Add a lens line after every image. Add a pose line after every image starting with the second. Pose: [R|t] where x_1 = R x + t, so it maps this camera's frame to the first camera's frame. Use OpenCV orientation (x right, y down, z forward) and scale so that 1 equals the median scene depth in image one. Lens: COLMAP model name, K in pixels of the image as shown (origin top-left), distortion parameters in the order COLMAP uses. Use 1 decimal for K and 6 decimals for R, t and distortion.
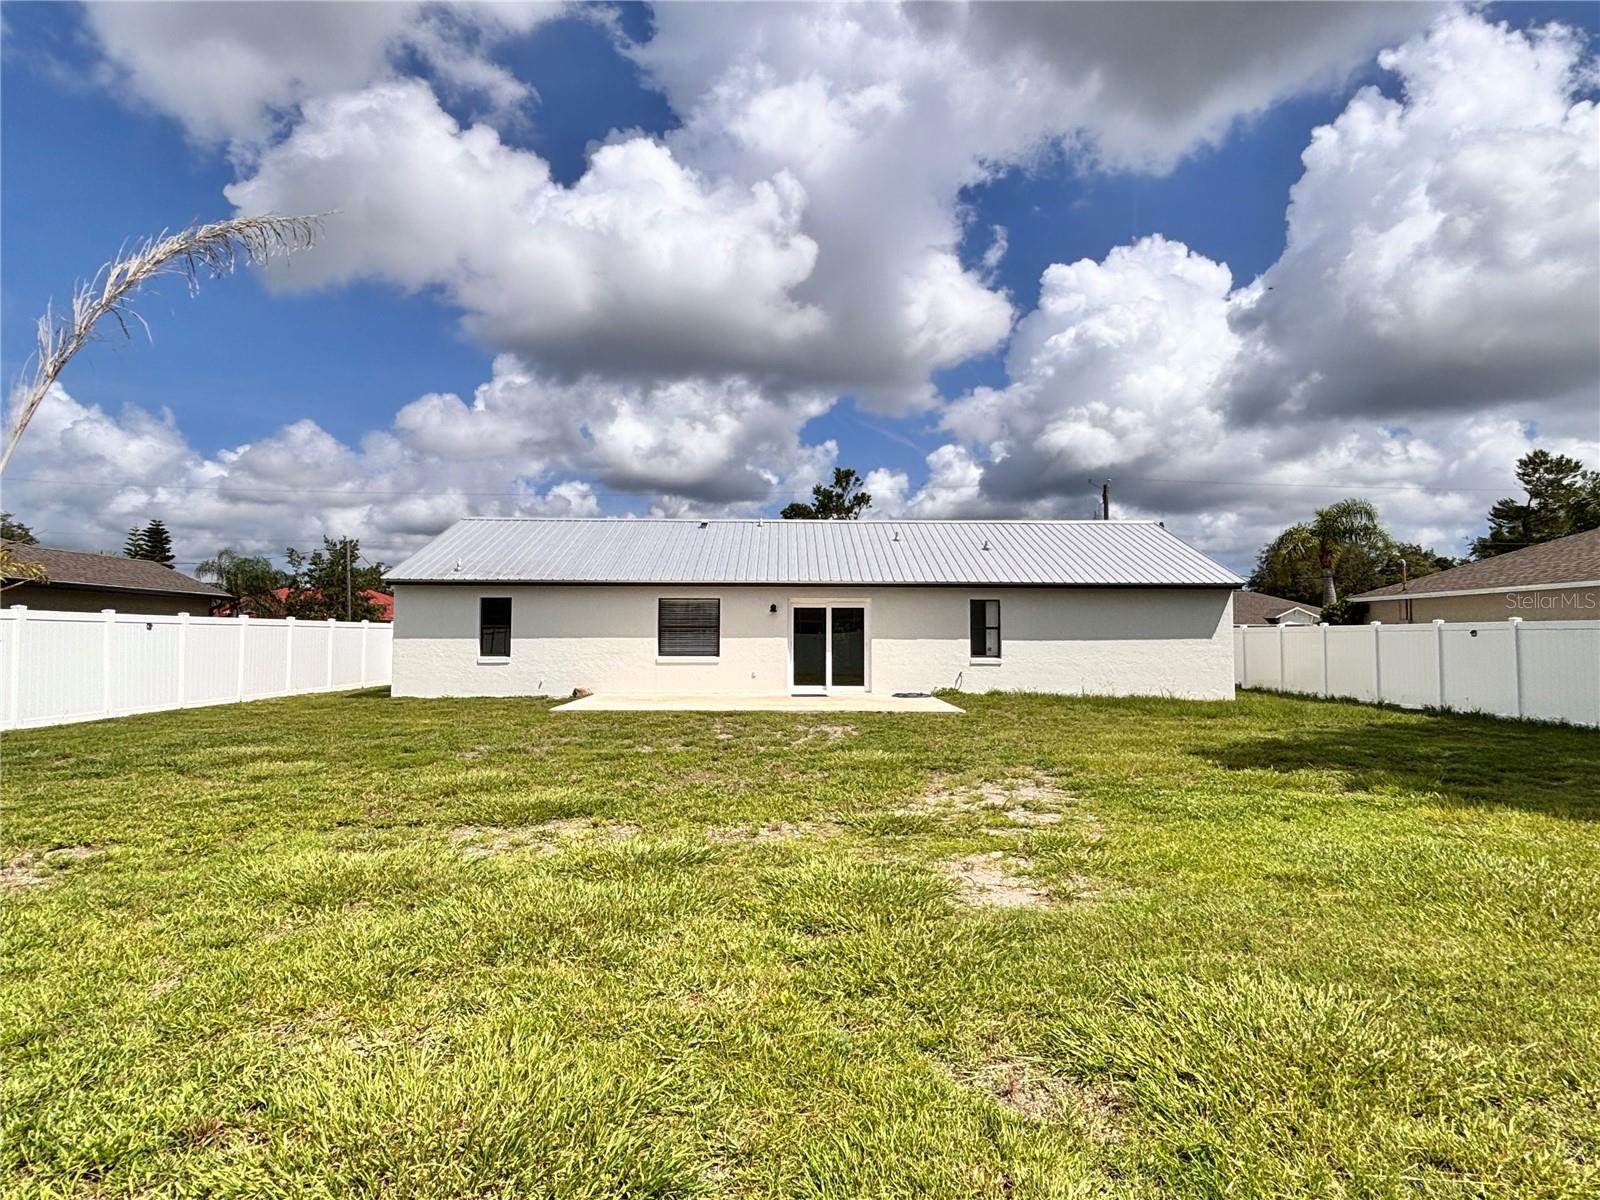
lens RADIAL K [[894.6, 0, 798.4], [0, 894.6, 574.3], [0, 0, 1]] dist [0.027857, -0.000005]
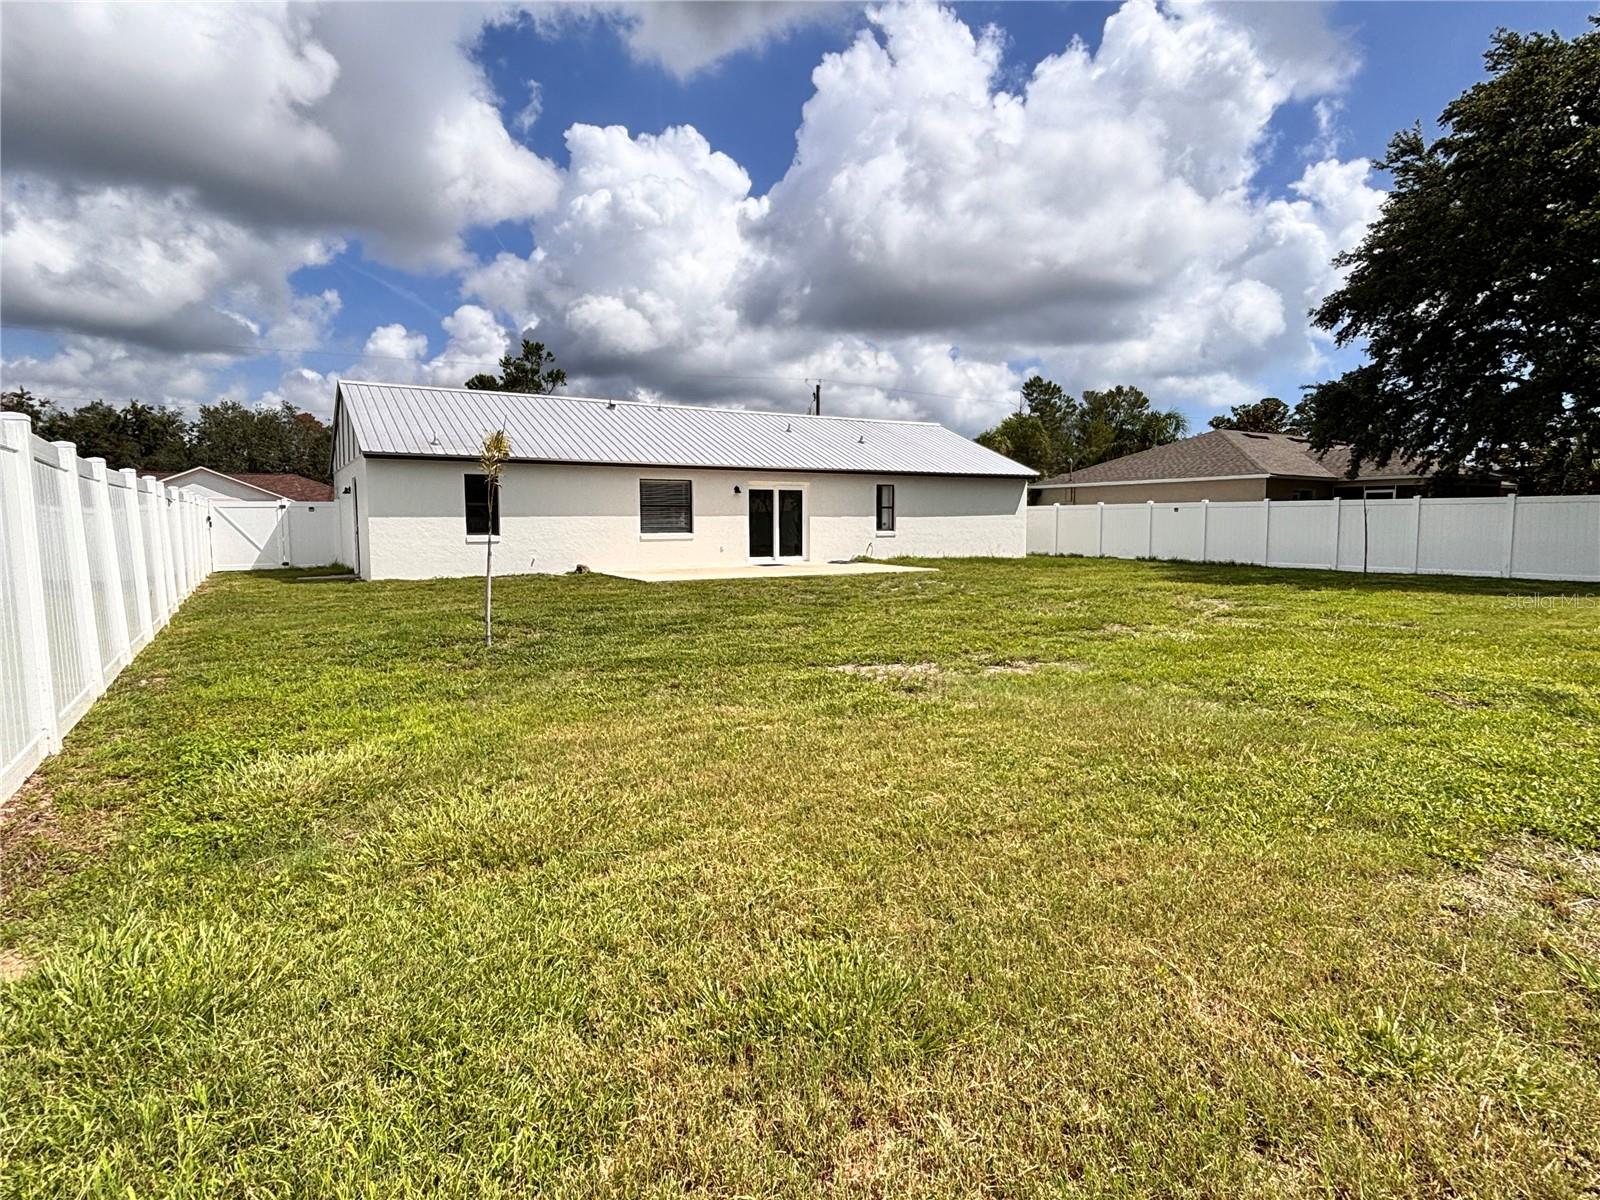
lens RADIAL K [[869.3, 0, 800.0], [0, 869.3, 600.0], [0, 0, 1]] dist [0.000960, -0.001234]
pose [[0.864572, -0.053448, 0.499659, -0.183485], [-0.030560, 0.986895, 0.158446, -0.000223], [-0.501579, -0.152257, 0.851608, 0.002666]]
